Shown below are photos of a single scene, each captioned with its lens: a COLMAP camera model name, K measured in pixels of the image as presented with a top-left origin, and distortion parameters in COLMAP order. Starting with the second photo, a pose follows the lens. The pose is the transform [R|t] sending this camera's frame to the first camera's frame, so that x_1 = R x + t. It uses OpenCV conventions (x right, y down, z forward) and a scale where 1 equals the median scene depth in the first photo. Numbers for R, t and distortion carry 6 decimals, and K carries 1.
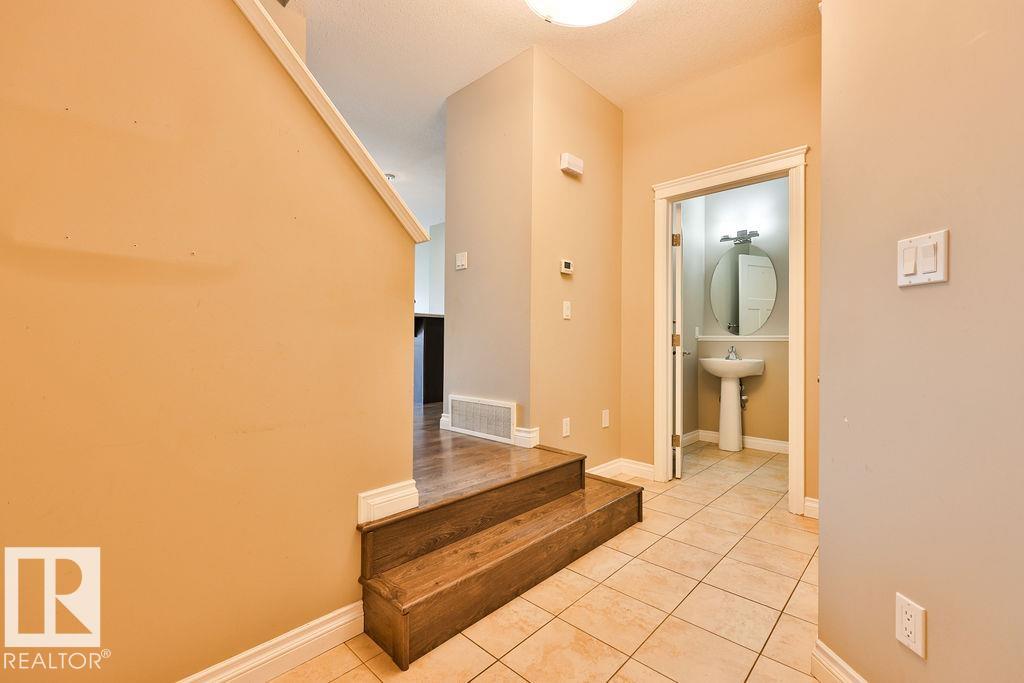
lens RADIAL K [[433.6, 0, 512.4], [0, 433.6, 346.3], [0, 0, 1]] dist [-0.007373, 0.000273]
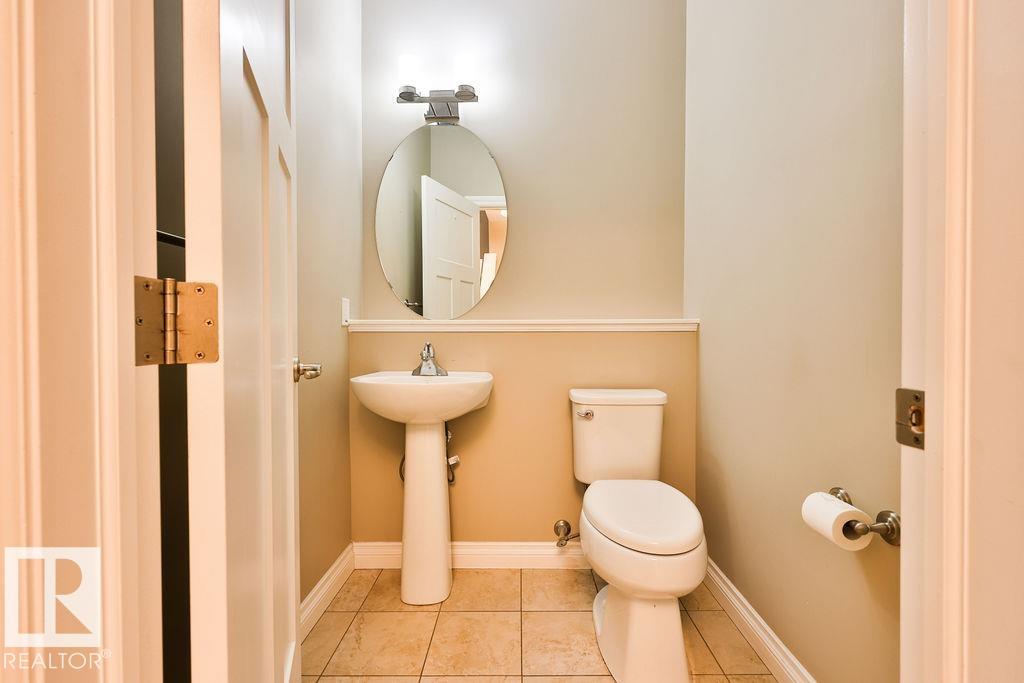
lens RADIAL K [[433.6, 0, 513.5], [0, 433.6, 339.4], [0, 0, 1]] dist [-0.007373, 0.000273]
pose [[0.725780, -0.023261, 0.687534, 0.272544], [0.015708, 0.999728, 0.017241, -0.012909], [-0.687748, -0.001713, 0.725948, 0.625867]]
